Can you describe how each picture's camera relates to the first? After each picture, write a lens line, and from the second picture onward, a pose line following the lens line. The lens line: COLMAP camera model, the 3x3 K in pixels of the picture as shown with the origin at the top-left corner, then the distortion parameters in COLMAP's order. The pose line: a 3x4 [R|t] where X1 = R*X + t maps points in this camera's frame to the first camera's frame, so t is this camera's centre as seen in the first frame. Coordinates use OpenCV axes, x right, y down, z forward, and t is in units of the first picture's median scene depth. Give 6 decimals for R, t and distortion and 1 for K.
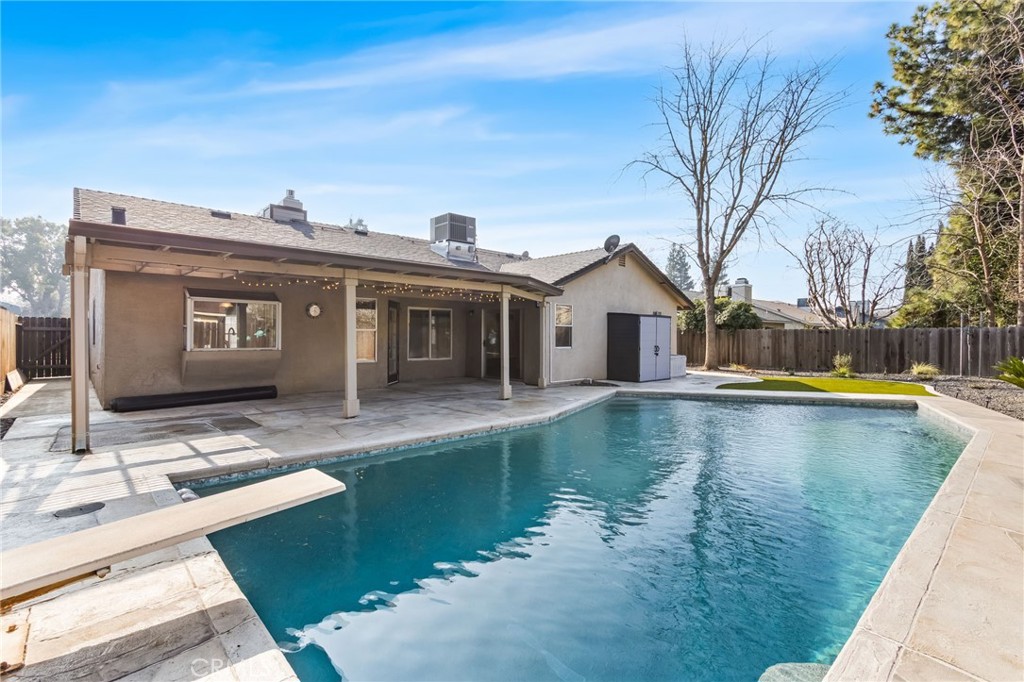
lens RADIAL K [[473.4, 0, 512.0], [0, 473.4, 341.0], [0, 0, 1]] dist [0.000116, 0.000020]
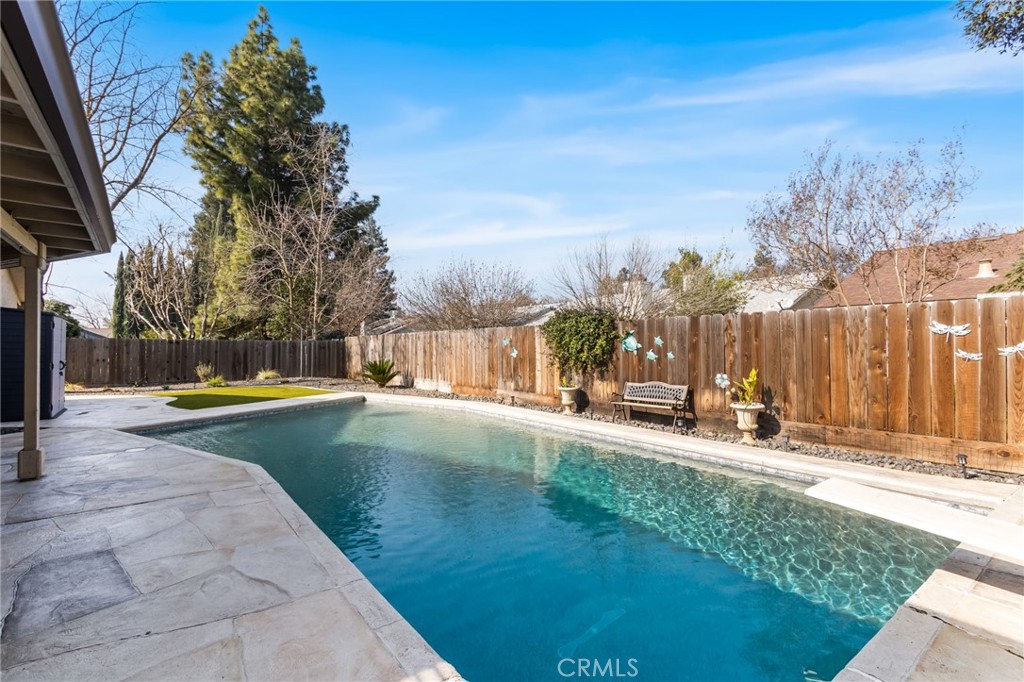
lens RADIAL K [[473.4, 0, 512.0], [0, 473.4, 341.0], [0, 0, 1]] dist [0.000116, 0.000020]
pose [[0.103744, 0.017536, 0.994449, -0.233141], [0.007364, 0.999804, -0.018398, 0.001275], [-0.994577, 0.009231, 0.103594, 0.243252]]
